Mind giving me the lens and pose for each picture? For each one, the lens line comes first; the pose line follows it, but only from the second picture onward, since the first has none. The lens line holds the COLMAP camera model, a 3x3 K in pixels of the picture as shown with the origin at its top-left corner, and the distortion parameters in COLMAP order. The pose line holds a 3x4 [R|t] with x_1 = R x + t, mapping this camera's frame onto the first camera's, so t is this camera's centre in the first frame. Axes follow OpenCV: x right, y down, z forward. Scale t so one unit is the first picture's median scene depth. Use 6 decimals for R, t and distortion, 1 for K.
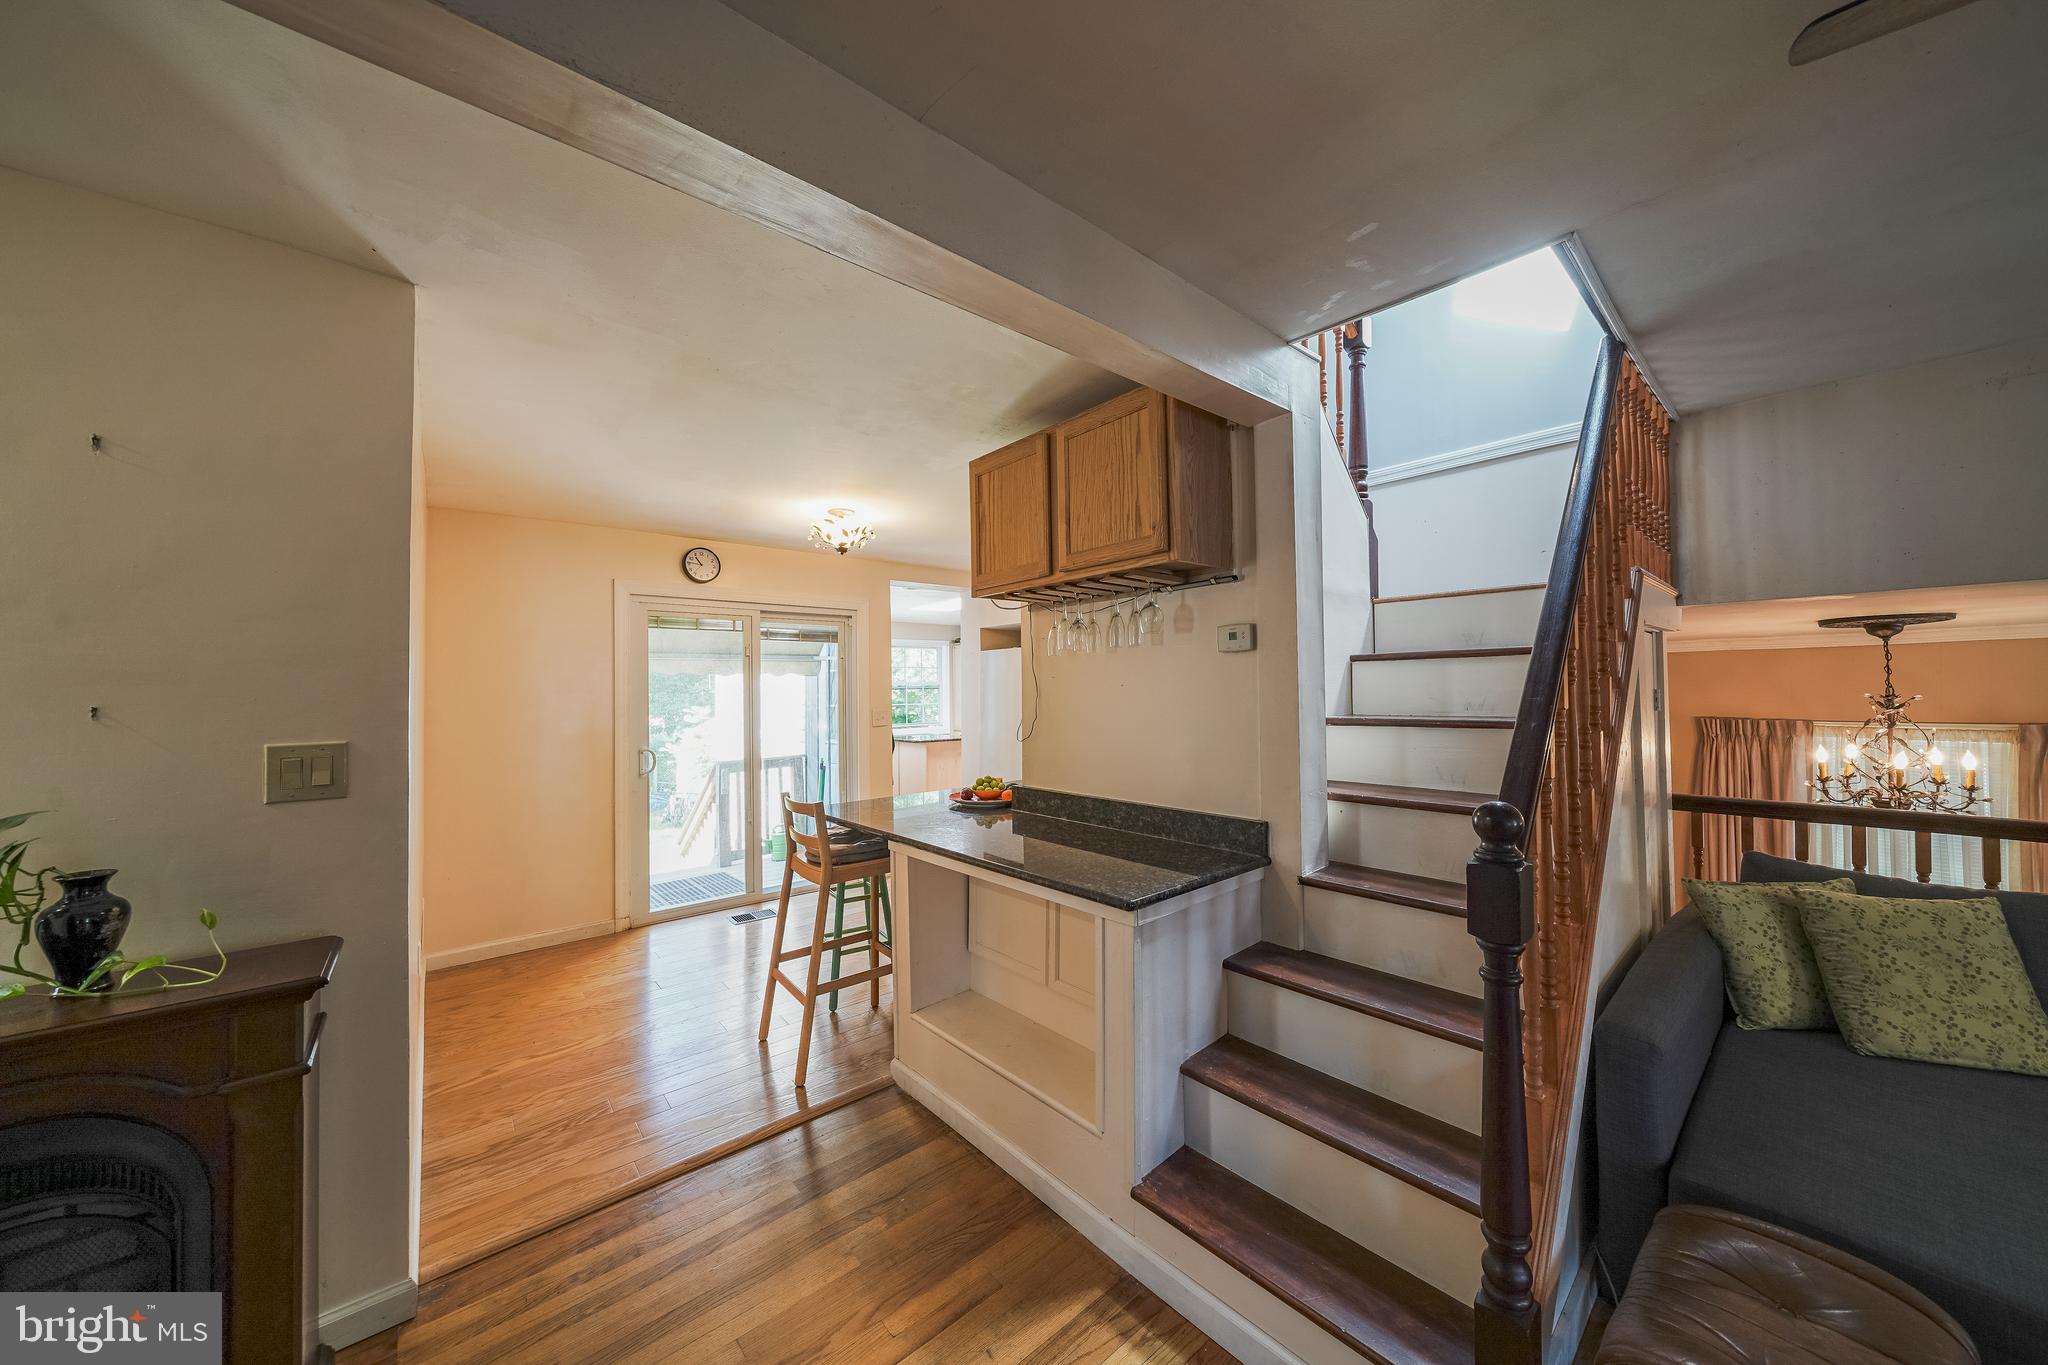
lens RADIAL K [[698.4, 0, 1030.2], [0, 698.4, 668.5], [0, 0, 1]] dist [-0.010750, -0.000018]
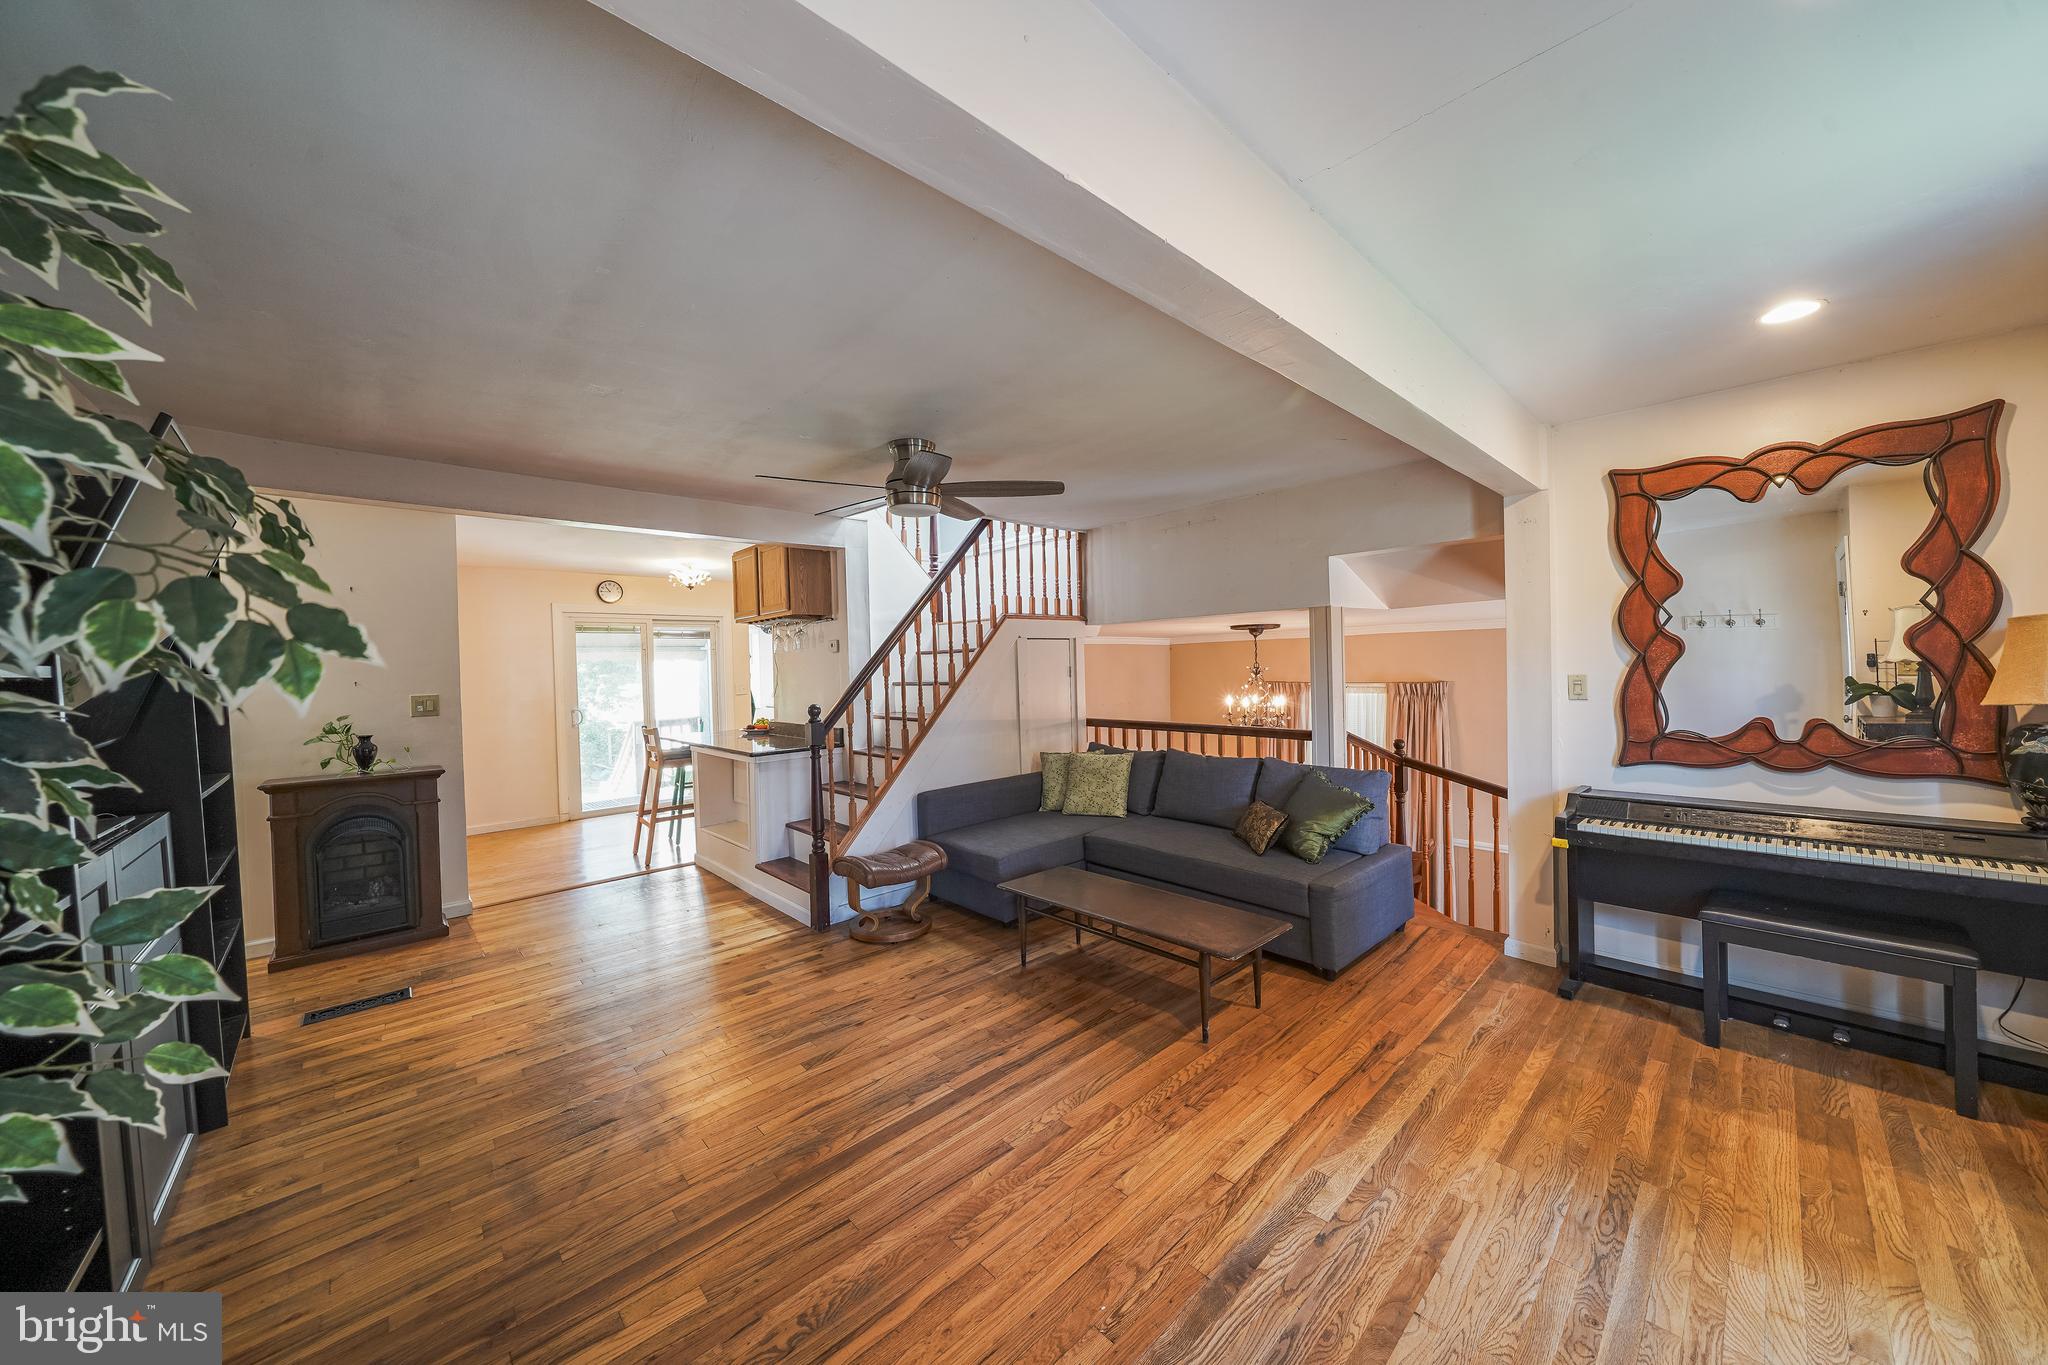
lens RADIAL K [[698.4, 0, 1030.2], [0, 698.4, 668.5], [0, 0, 1]] dist [-0.010750, -0.000018]
pose [[0.999040, -0.012349, 0.042039, 0.835510], [0.010936, 0.999373, 0.033684, -0.040124], [-0.042428, -0.033192, 0.998548, -1.252767]]
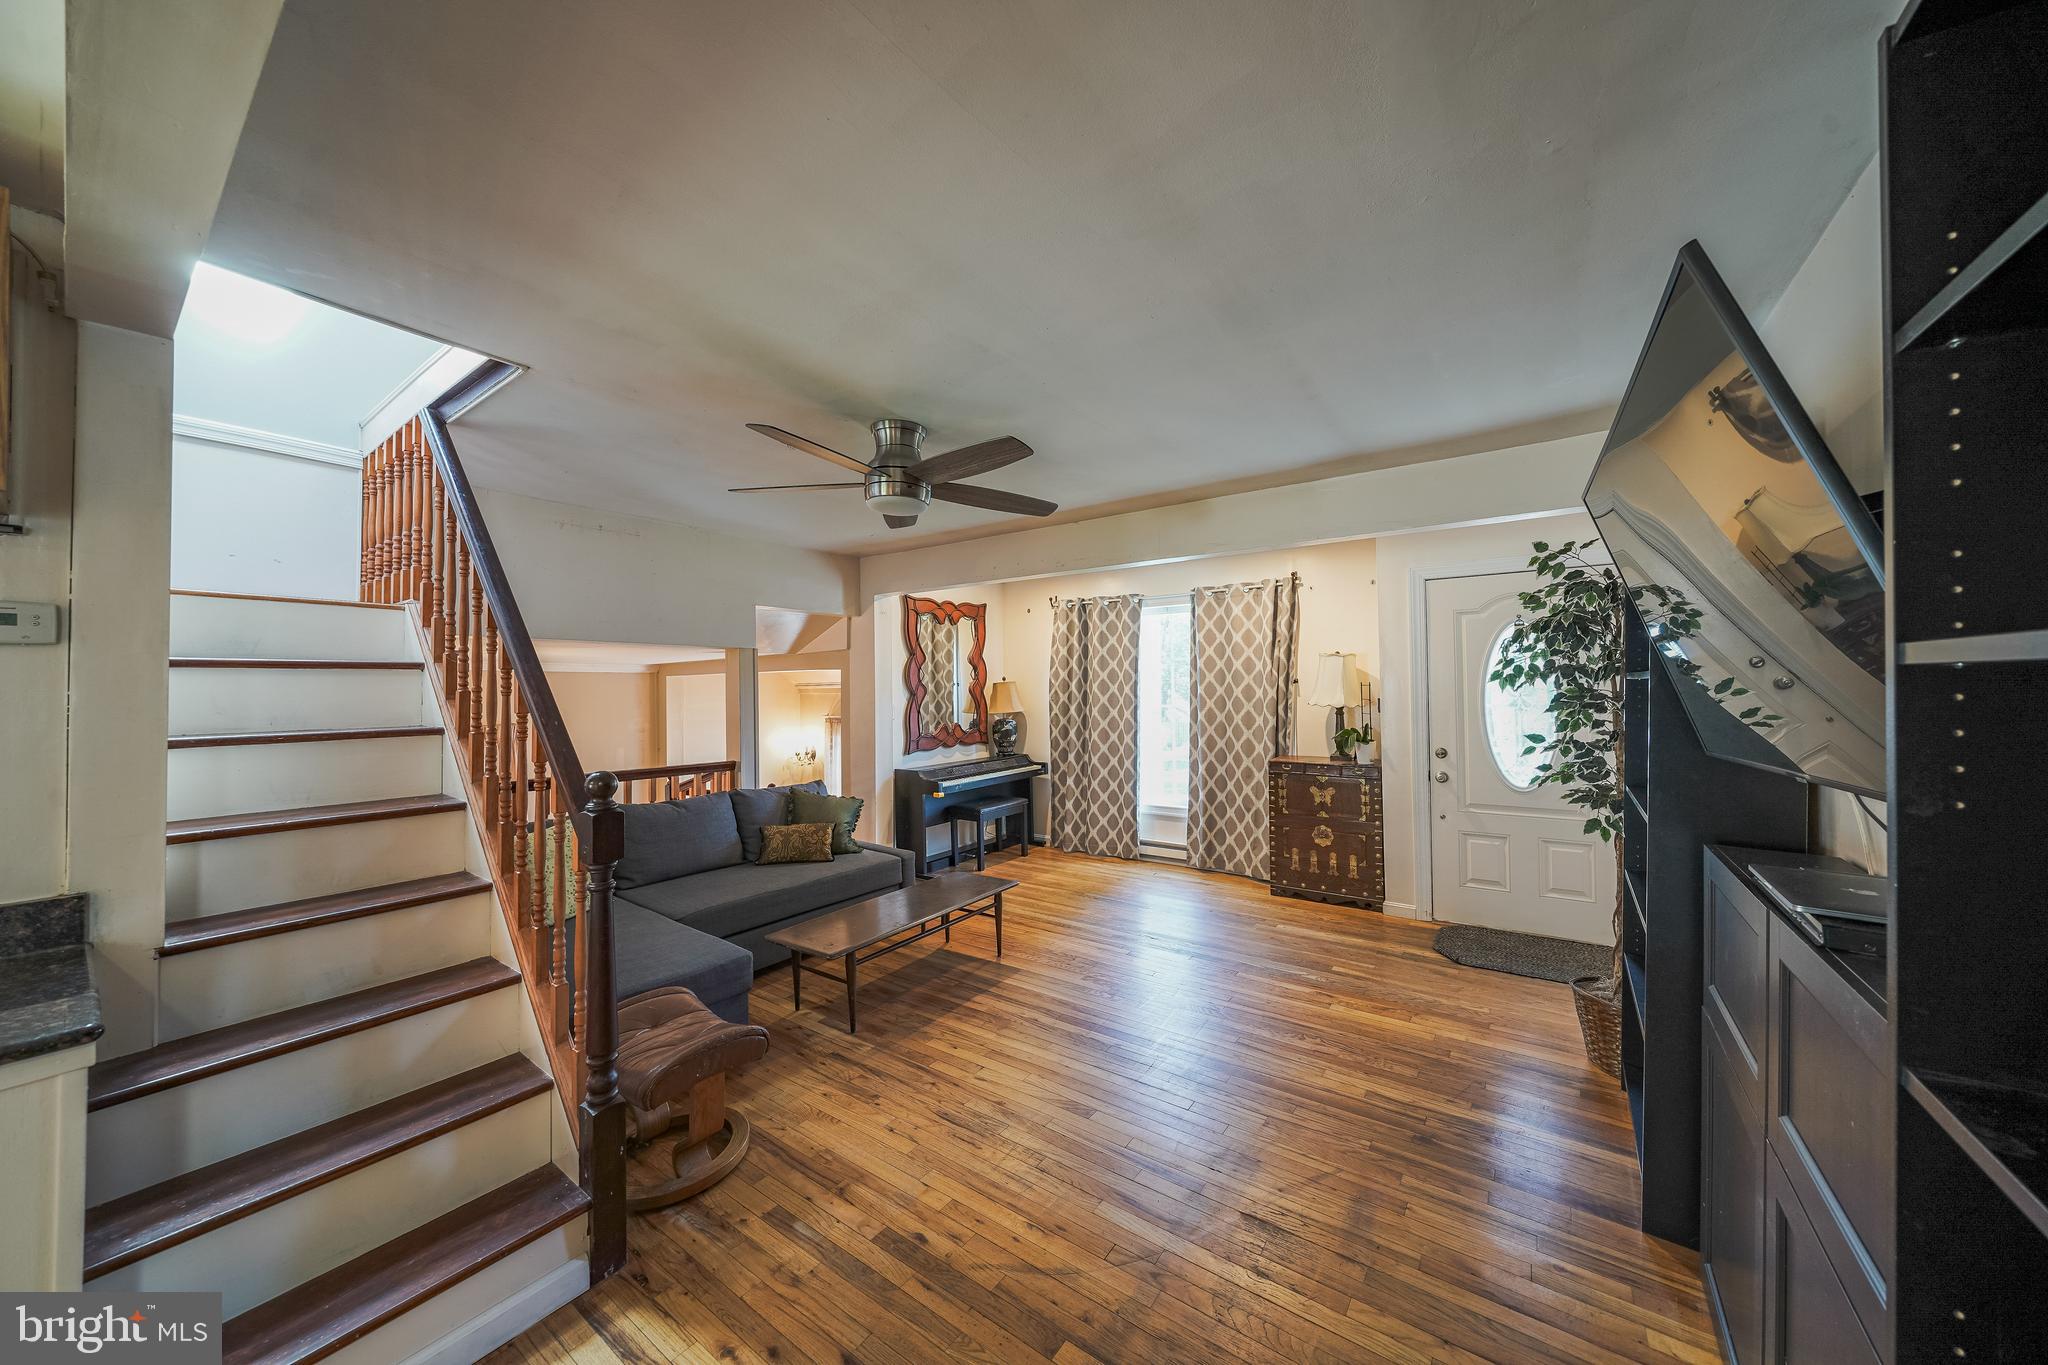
lens RADIAL K [[701.2, 0, 1032.4], [0, 701.2, 675.5], [0, 0, 1]] dist [-0.005051, 0.000169]
pose [[-0.235195, 0.031863, 0.971426, -0.548836], [-0.017893, 0.999151, -0.037104, 0.011145], [-0.971784, -0.026108, -0.234425, 0.242666]]
